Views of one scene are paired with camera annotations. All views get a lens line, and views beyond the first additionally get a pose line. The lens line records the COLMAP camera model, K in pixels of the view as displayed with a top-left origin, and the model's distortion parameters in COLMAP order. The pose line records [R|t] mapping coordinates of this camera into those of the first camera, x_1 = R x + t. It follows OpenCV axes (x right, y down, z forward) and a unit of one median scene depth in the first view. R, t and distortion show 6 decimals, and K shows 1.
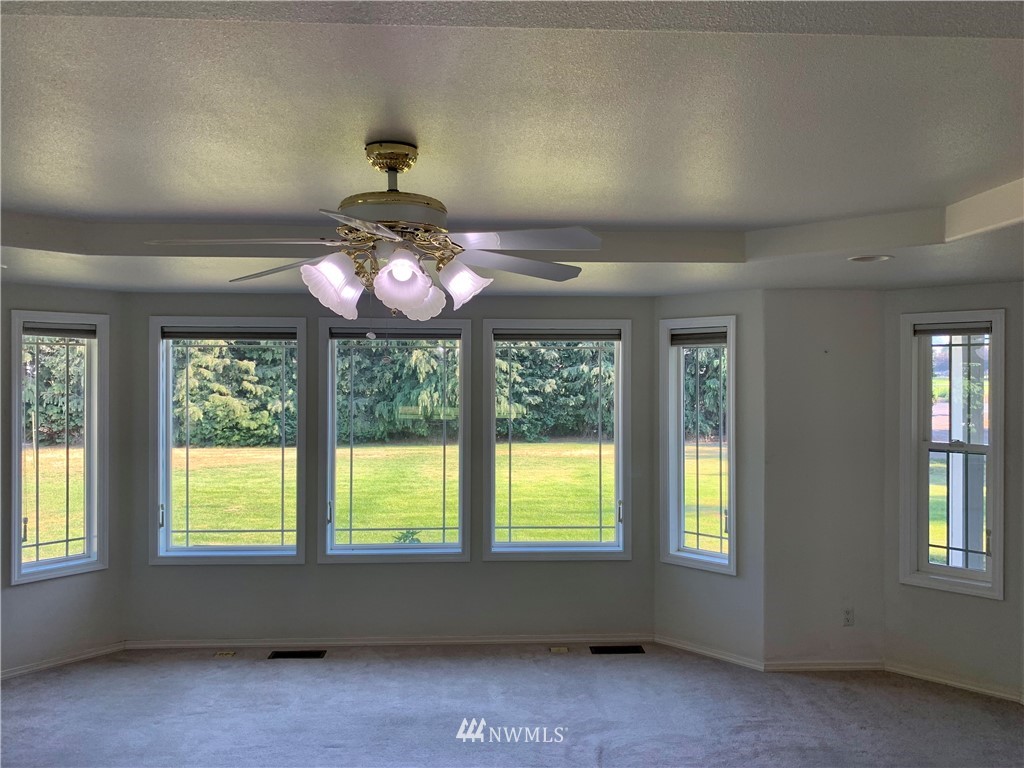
lens RADIAL K [[785.2, 0, 535.5], [0, 785.2, 374.9], [0, 0, 1]] dist [0.046999, -0.054462]
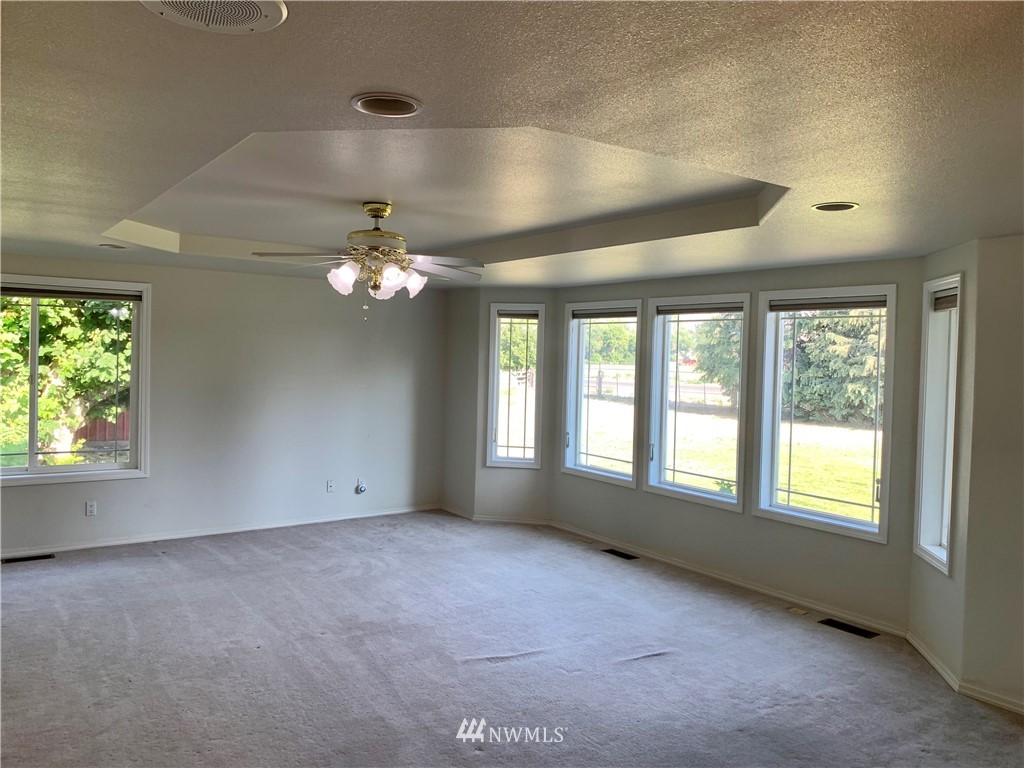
lens RADIAL K [[785.2, 0, 521.2], [0, 785.2, 383.9], [0, 0, 1]] dist [0.046999, -0.054462]
pose [[0.552335, 0.045922, -0.832356, 0.664519], [-0.027596, 0.998942, 0.036800, 0.023866], [0.833165, 0.002643, 0.553018, 0.125982]]
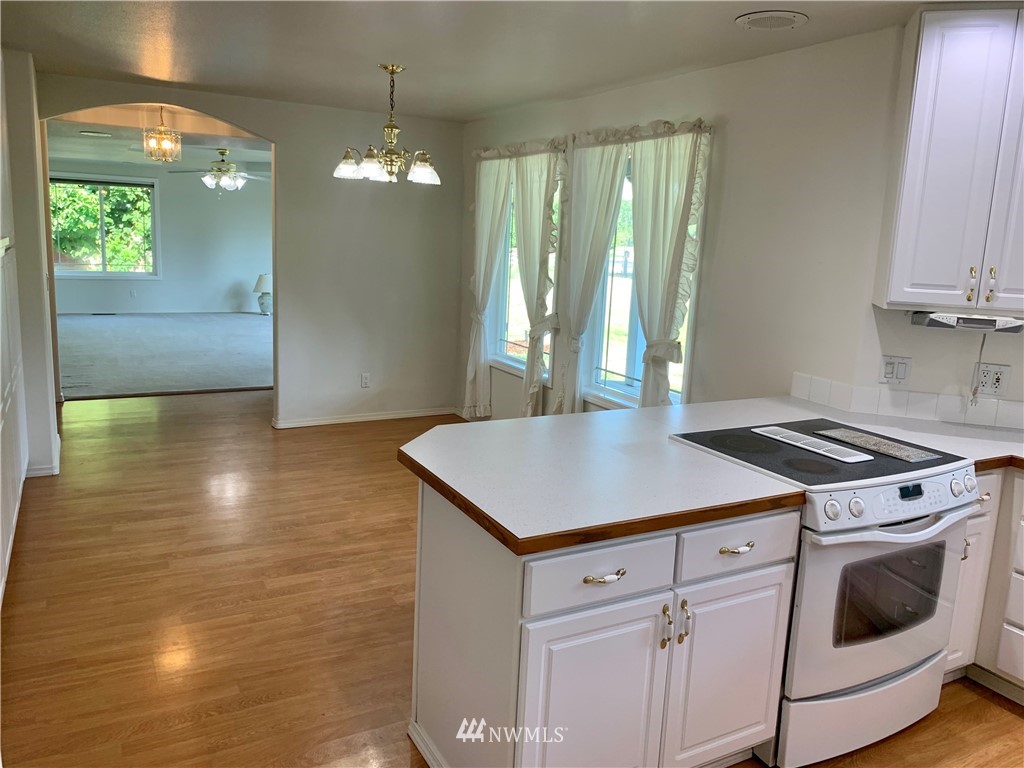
lens RADIAL K [[785.2, 0, 515.3], [0, 785.2, 378.6], [0, 0, 1]] dist [0.046999, -0.054462]
pose [[0.440282, 0.182279, -0.879162, 1.457191], [-0.047538, 0.982535, 0.179904, 0.033655], [0.896600, -0.037415, 0.441258, 0.181502]]
